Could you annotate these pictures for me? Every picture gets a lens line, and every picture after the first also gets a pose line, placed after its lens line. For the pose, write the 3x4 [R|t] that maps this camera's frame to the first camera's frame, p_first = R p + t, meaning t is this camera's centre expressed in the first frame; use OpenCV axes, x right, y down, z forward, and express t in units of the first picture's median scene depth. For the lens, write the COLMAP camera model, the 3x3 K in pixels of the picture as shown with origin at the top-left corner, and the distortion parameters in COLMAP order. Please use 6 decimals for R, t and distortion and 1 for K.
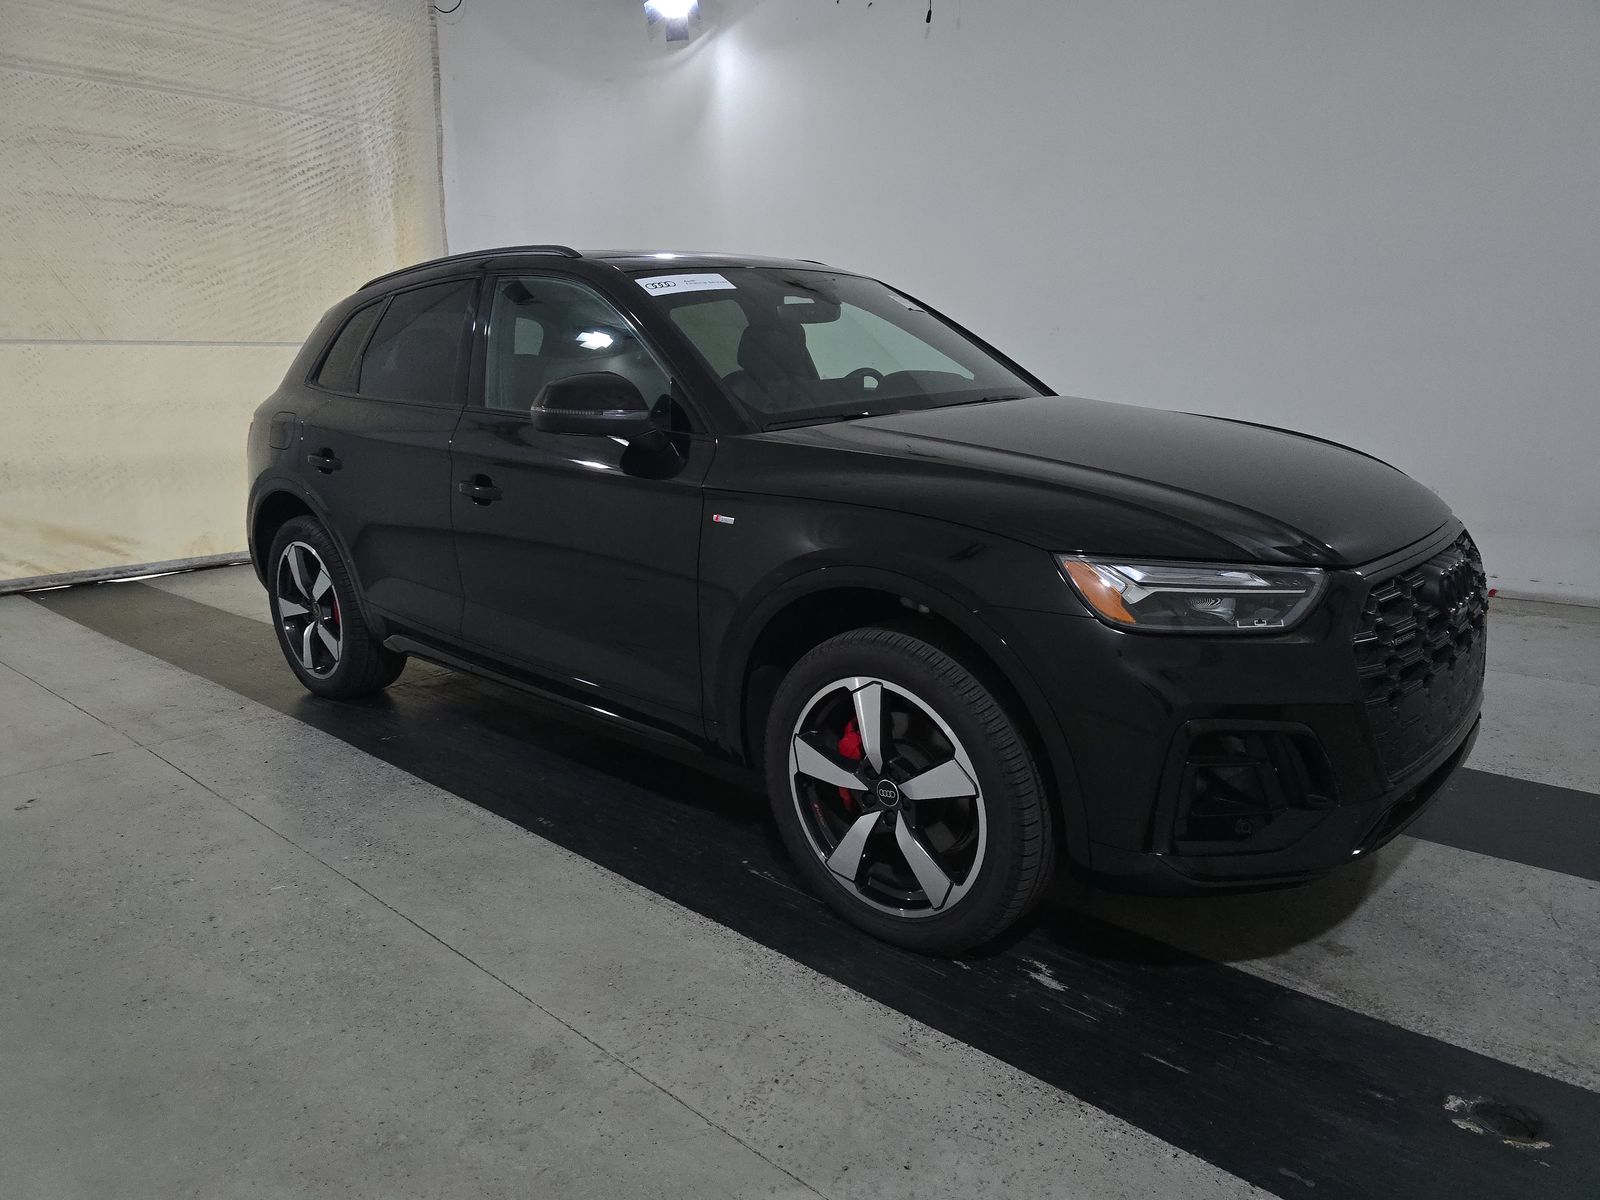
lens RADIAL K [[1069.1, 0, 799.9], [0, 1069.1, 597.1], [0, 0, 1]] dist [0.035876, -0.028357]
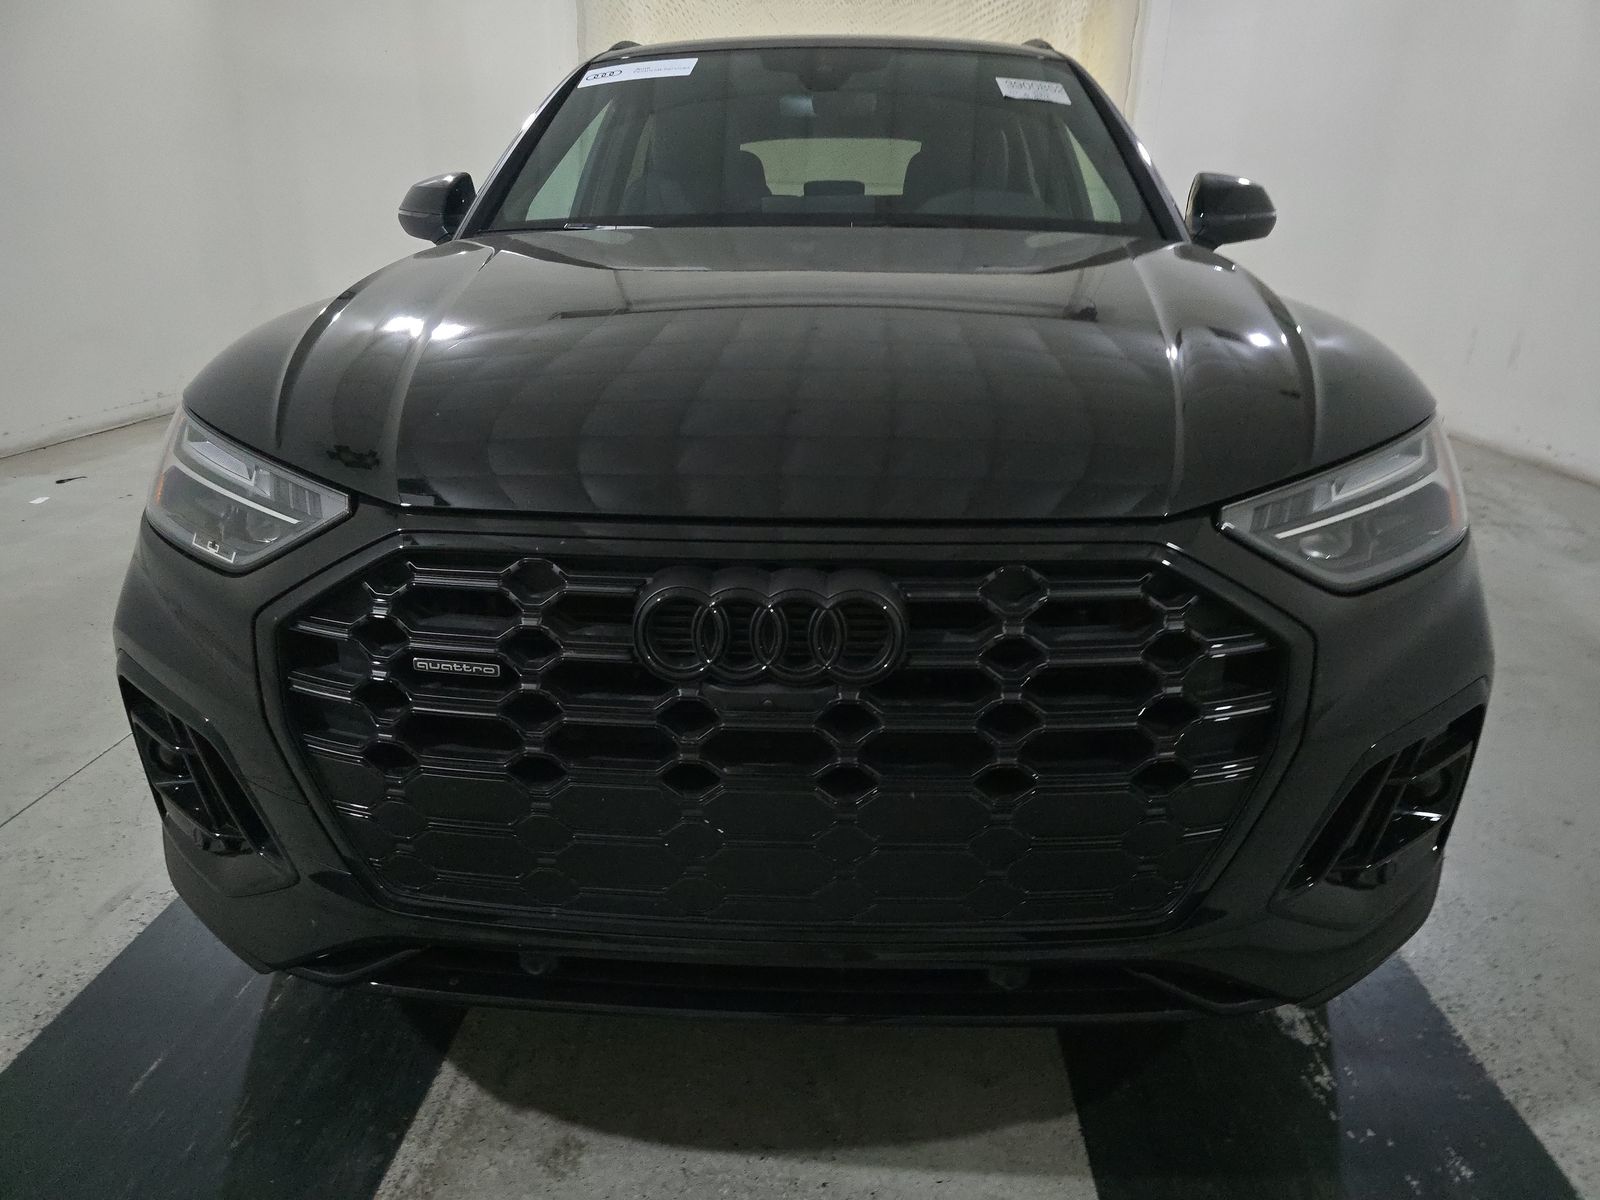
lens RADIAL K [[1069.1, 0, 800.4], [0, 1069.1, 602.6], [0, 0, 1]] dist [0.035876, -0.028357]
pose [[0.636479, 0.281184, -0.718213, 0.916537], [-0.192926, 0.959618, 0.204724, -0.115774], [0.746776, 0.008259, 0.665025, 0.692352]]
